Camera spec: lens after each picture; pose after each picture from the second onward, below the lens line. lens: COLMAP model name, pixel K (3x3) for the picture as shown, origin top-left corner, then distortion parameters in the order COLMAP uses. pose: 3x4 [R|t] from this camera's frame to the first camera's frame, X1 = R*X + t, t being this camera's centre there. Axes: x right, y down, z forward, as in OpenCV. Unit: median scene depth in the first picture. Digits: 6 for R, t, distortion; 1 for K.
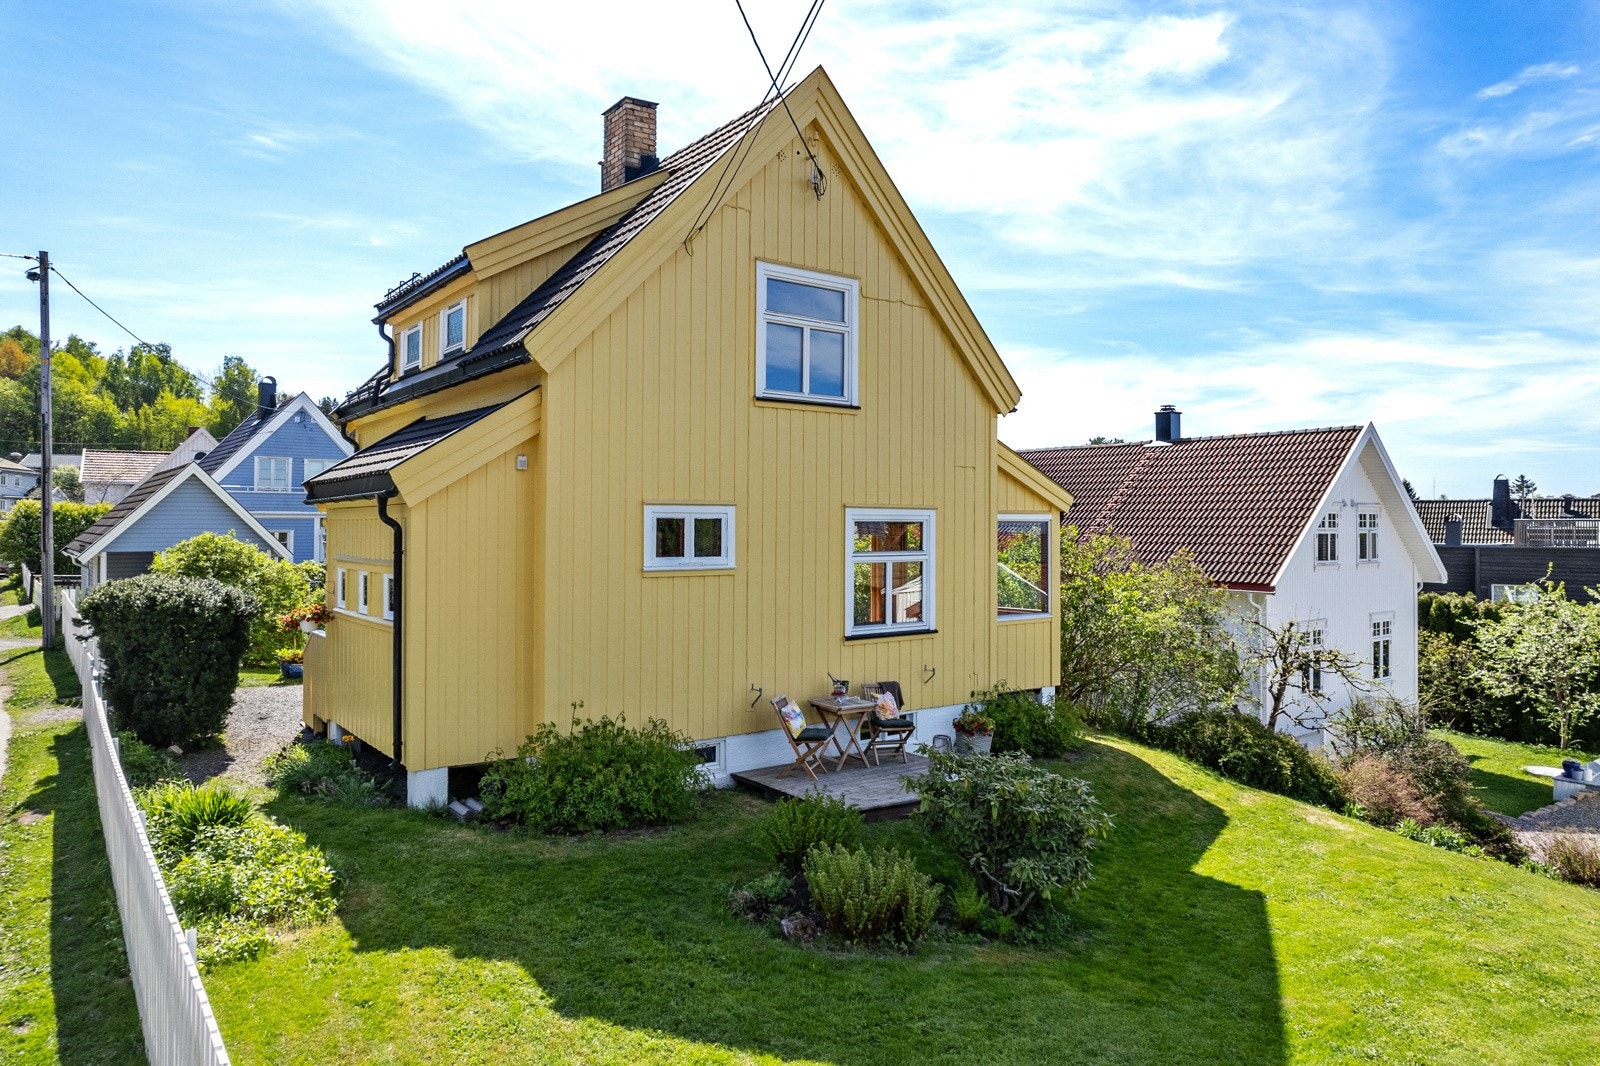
lens RADIAL K [[1049.2, 0, 842.2], [0, 1049.2, 450.3], [0, 0, 1]] dist [-0.036913, -0.017415]
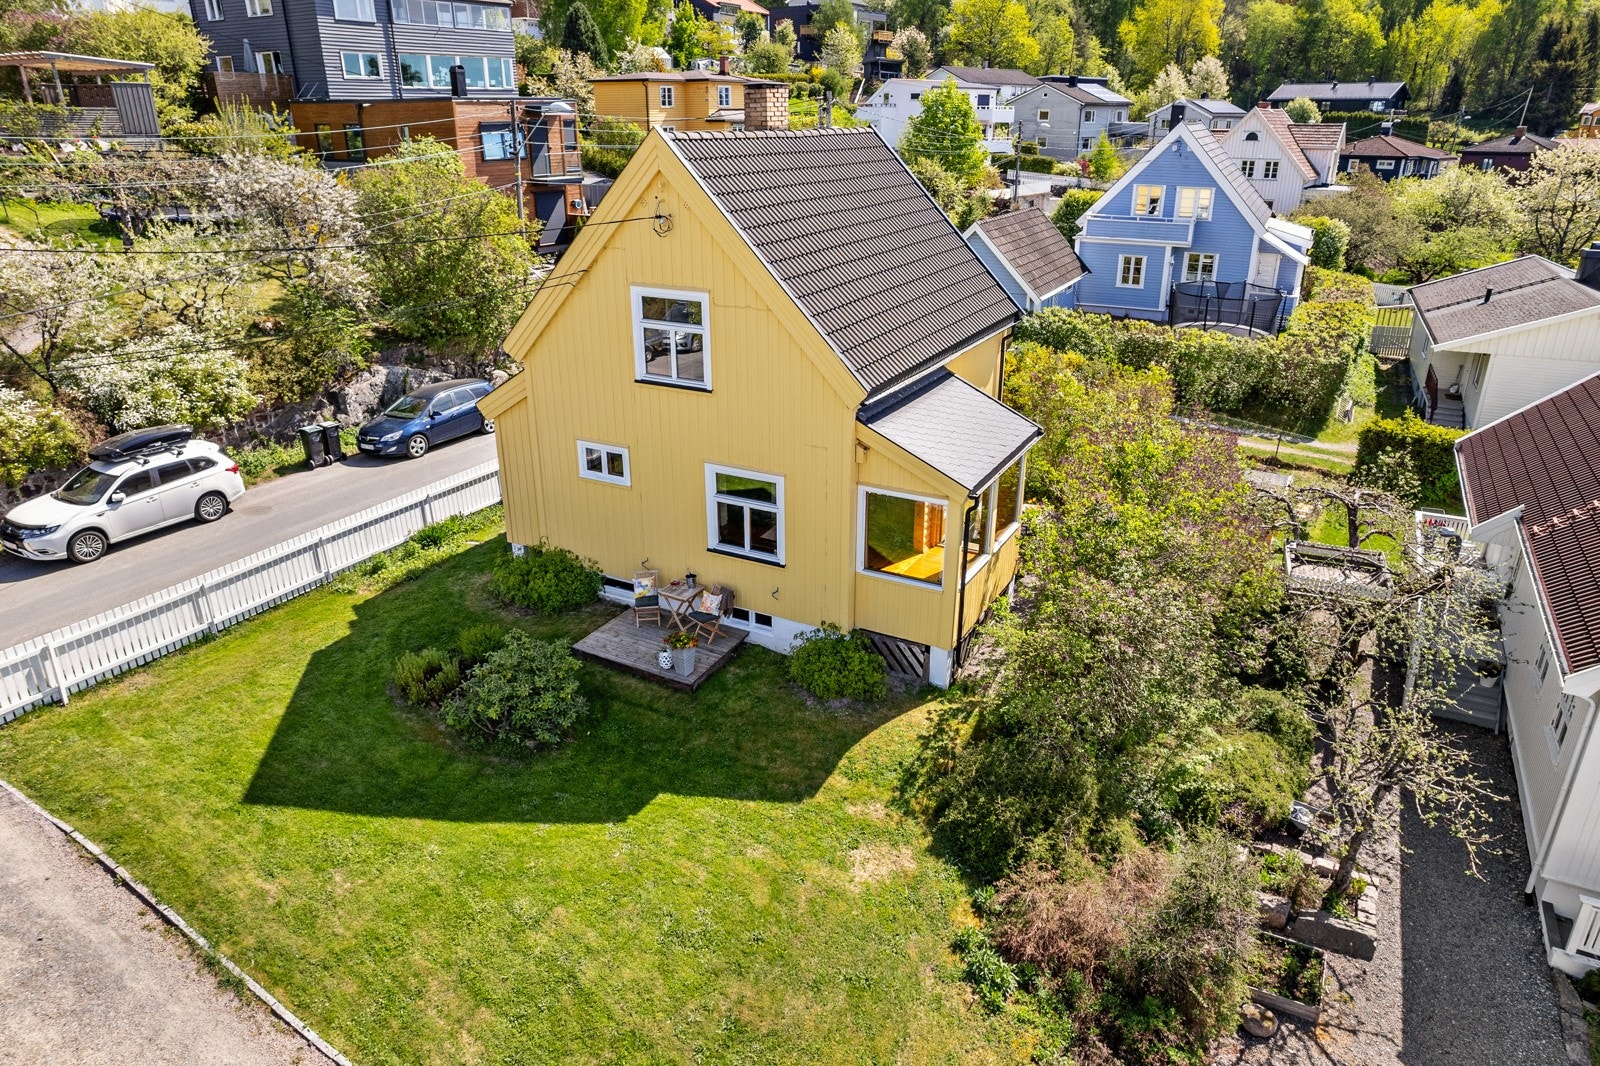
lens RADIAL K [[1070.3, 0, 800.0], [0, 1070.3, 533.0], [0, 0, 1]] dist [-0.082507, 0.068949]
pose [[0.416268, 0.349327, -0.839459, 1.374741], [0.045466, 0.914099, 0.402933, -0.460000], [0.908105, -0.205895, 0.364628, 0.639831]]
